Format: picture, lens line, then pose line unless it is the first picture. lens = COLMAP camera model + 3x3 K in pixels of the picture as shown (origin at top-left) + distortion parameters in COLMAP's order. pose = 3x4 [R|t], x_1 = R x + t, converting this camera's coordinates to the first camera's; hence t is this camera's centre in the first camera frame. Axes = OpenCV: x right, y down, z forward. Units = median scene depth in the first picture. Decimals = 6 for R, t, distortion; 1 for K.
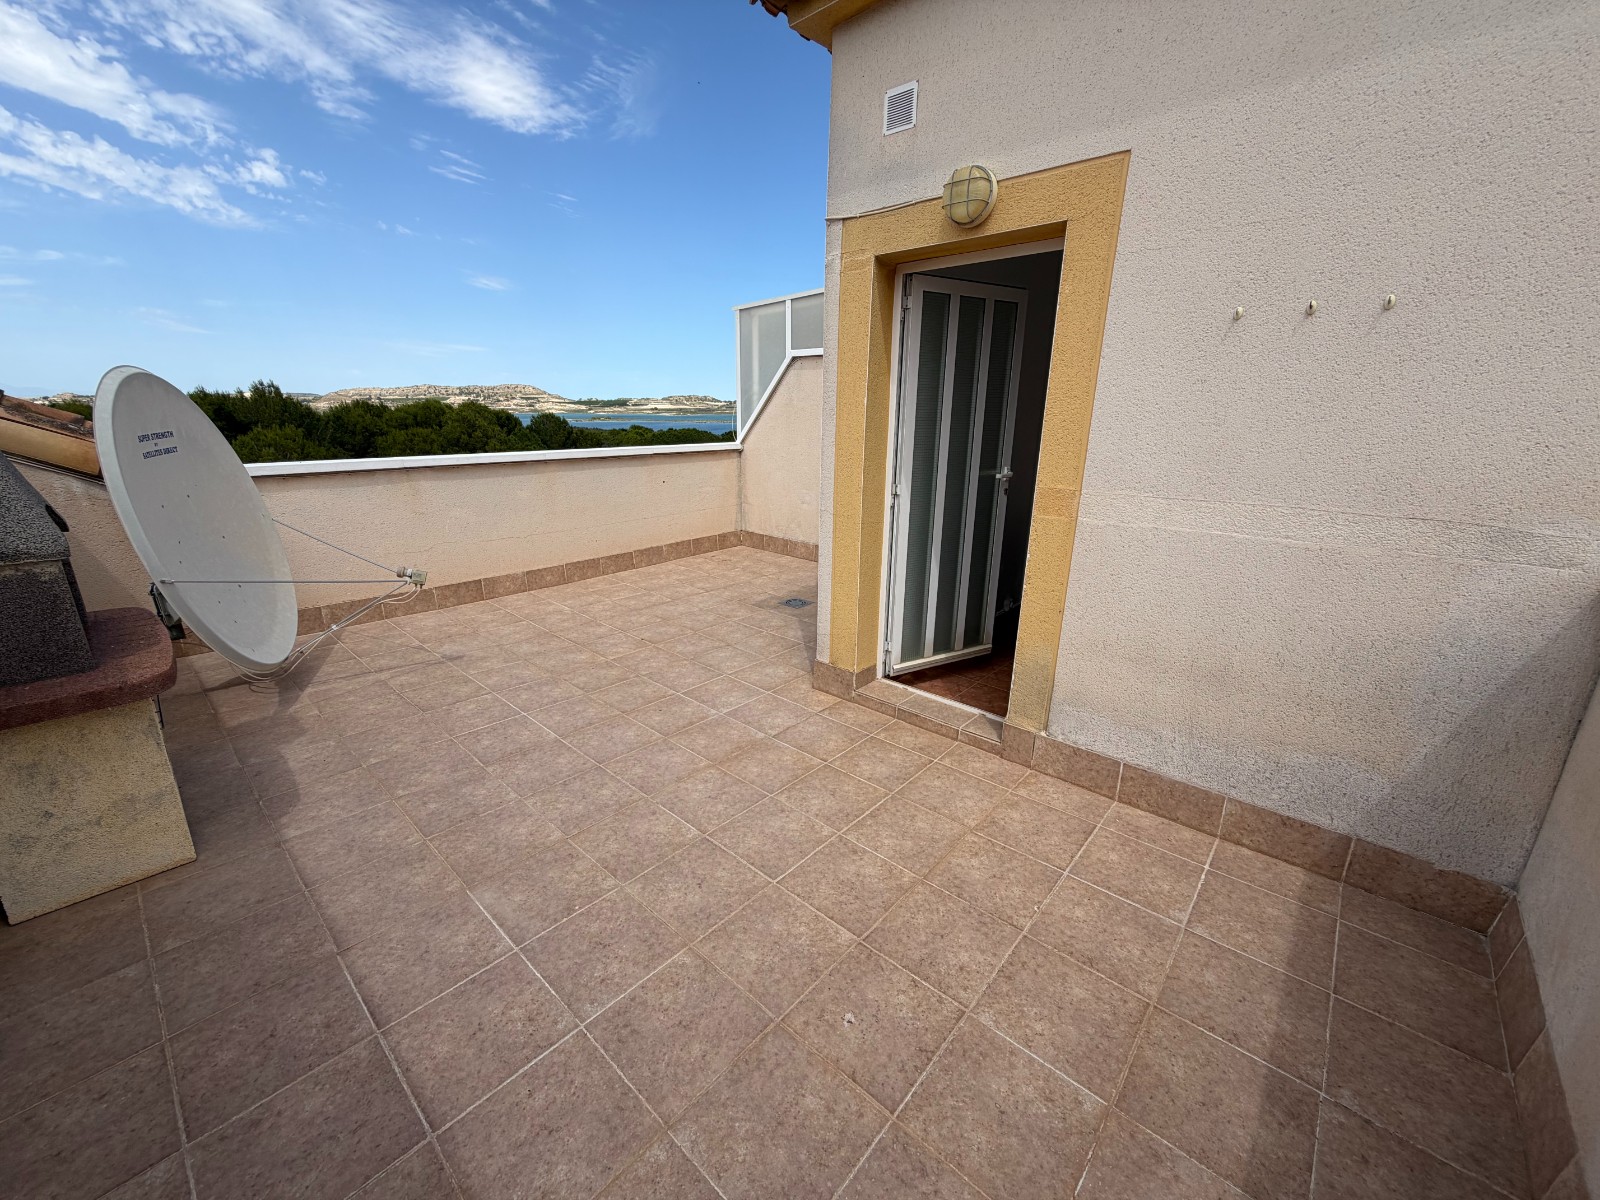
lens RADIAL K [[637.4, 0, 797.0], [0, 637.4, 592.9], [0, 0, 1]] dist [0.000990, -0.000165]
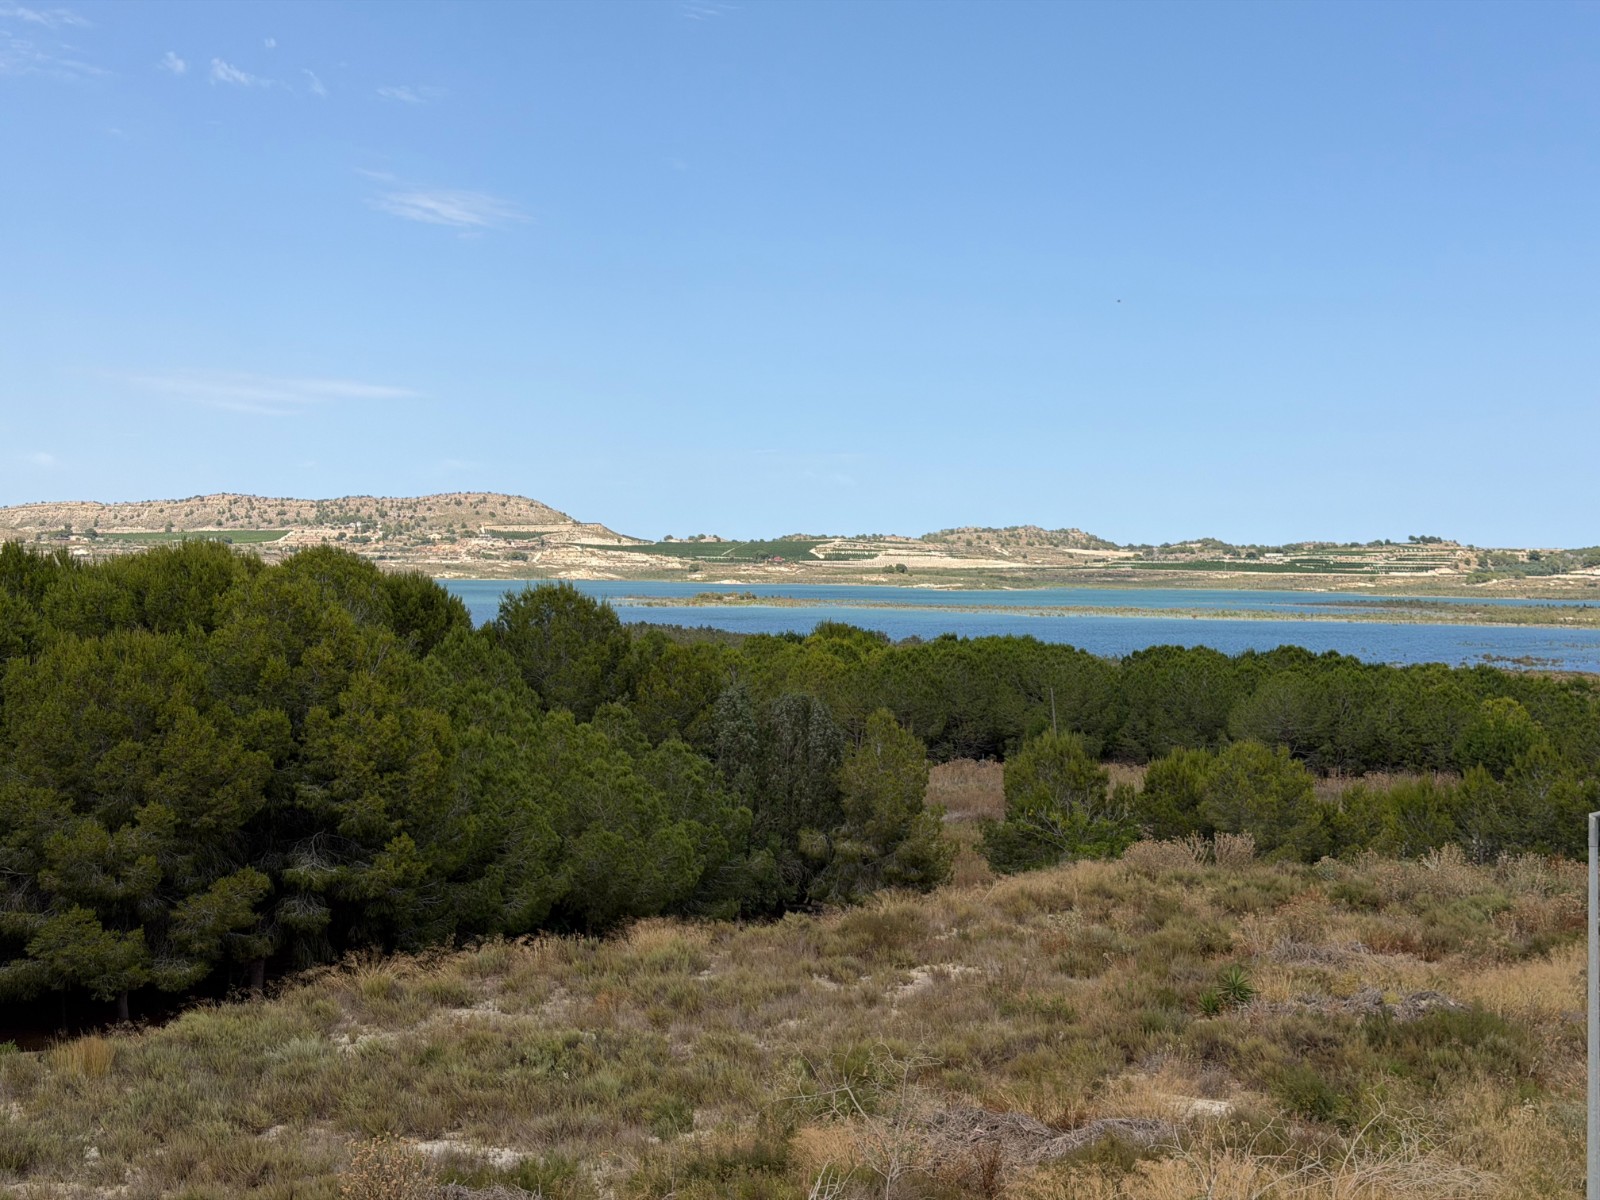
lens RADIAL K [[2218.8, 0, 811.3], [0, 2218.8, 603.0], [0, 0, 1]] dist [0.069040, 0.000000]
pose [[0.968967, 0.011165, -0.246937, -0.115736], [-0.075792, 0.964281, -0.253806, -0.121816], [0.235283, 0.264645, 0.935203, 0.371513]]
